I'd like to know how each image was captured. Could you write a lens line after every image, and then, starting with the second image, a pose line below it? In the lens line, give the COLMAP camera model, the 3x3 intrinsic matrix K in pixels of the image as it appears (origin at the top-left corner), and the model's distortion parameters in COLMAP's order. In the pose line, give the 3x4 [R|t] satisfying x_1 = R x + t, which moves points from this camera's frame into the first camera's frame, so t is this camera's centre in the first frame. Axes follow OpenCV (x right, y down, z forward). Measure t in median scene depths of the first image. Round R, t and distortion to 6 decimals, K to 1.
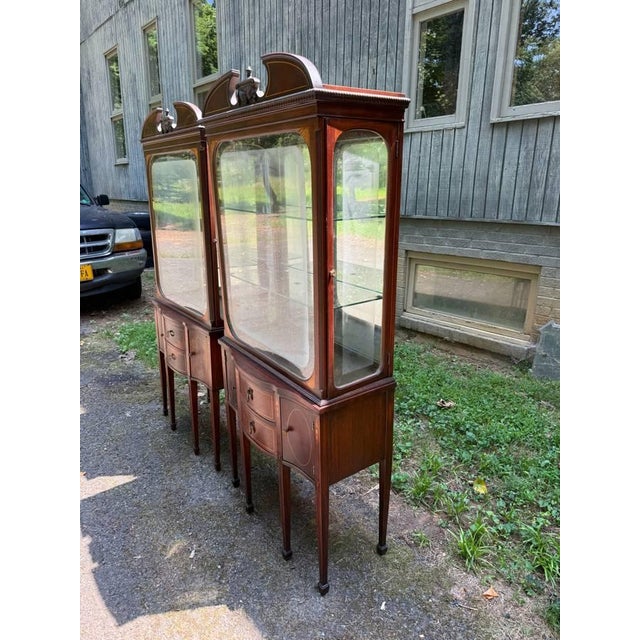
lens RADIAL K [[463.5, 0, 314.6], [0, 463.5, 319.2], [0, 0, 1]] dist [0.017063, -0.026027]
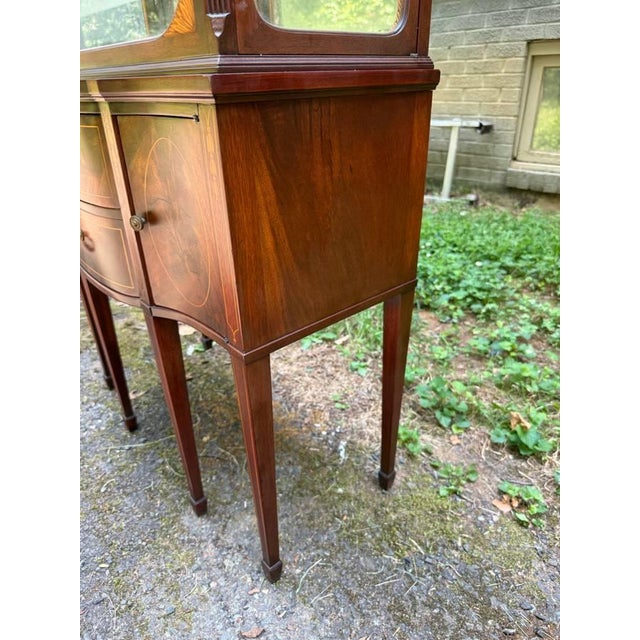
lens RADIAL K [[463.5, 0, 307.8], [0, 463.5, 316.8], [0, 0, 1]] dist [0.017063, -0.026027]
pose [[0.997135, -0.067401, 0.034347, -0.182464], [0.059202, 0.977934, 0.200348, 0.079467], [-0.047093, -0.197741, 0.979122, 0.712310]]
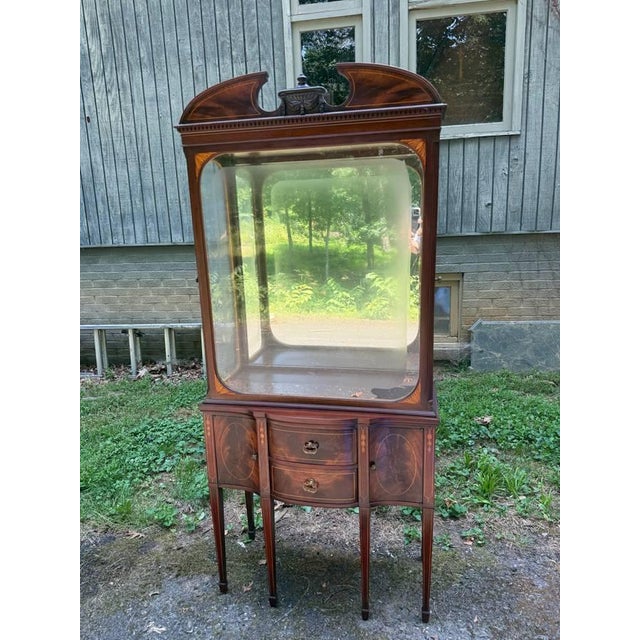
lens RADIAL K [[463.5, 0, 318.6], [0, 463.5, 314.9], [0, 0, 1]] dist [0.017063, -0.026027]
pose [[0.754850, -0.175194, 0.632066, -0.666473], [0.218974, 0.975690, 0.008928, -0.141040], [-0.618265, 0.131667, 0.774863, 0.520962]]
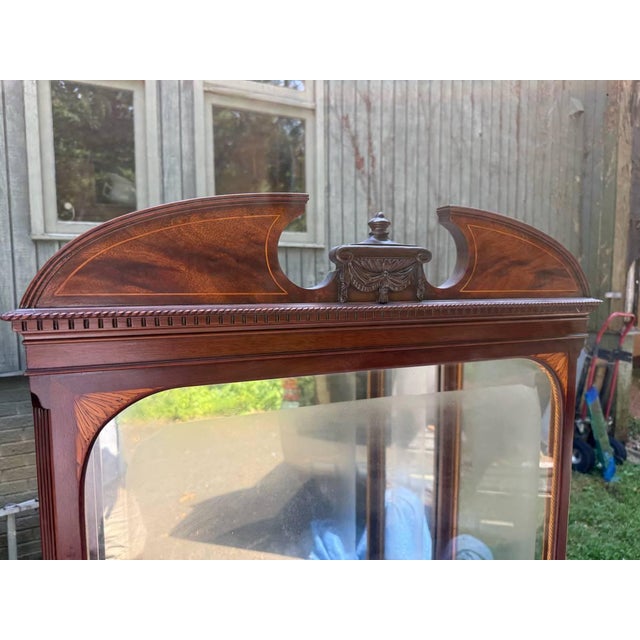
lens RADIAL K [[463.5, 0, 321.1], [0, 463.5, 324.8], [0, 0, 1]] dist [0.017063, -0.026027]
pose [[0.220659, -0.109559, 0.969178, -0.535830], [0.265229, 0.962966, 0.048470, -0.379336], [-0.938596, 0.246359, 0.241545, 0.900342]]
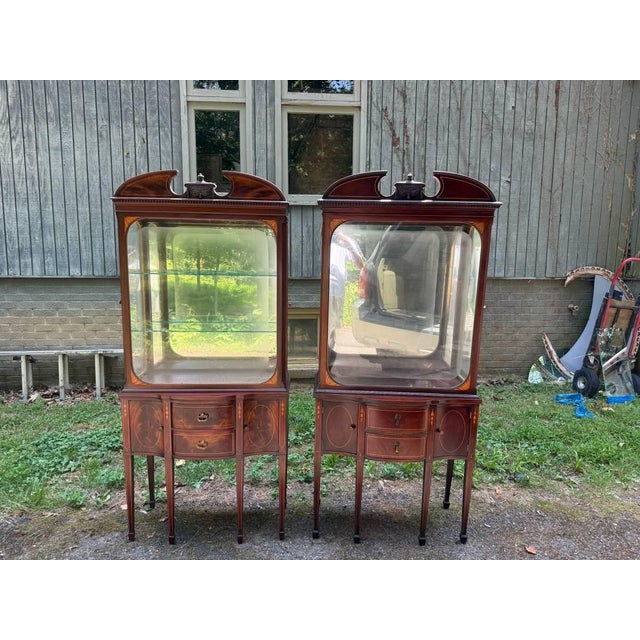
lens RADIAL K [[463.5, 0, 322.7], [0, 463.5, 318.8], [0, 0, 1]] dist [0.017063, -0.026027]
pose [[0.576103, -0.117927, 0.808825, -0.887021], [0.216229, 0.976273, -0.011673, -0.093622], [-0.788257, 0.181617, 0.587933, 0.279600]]
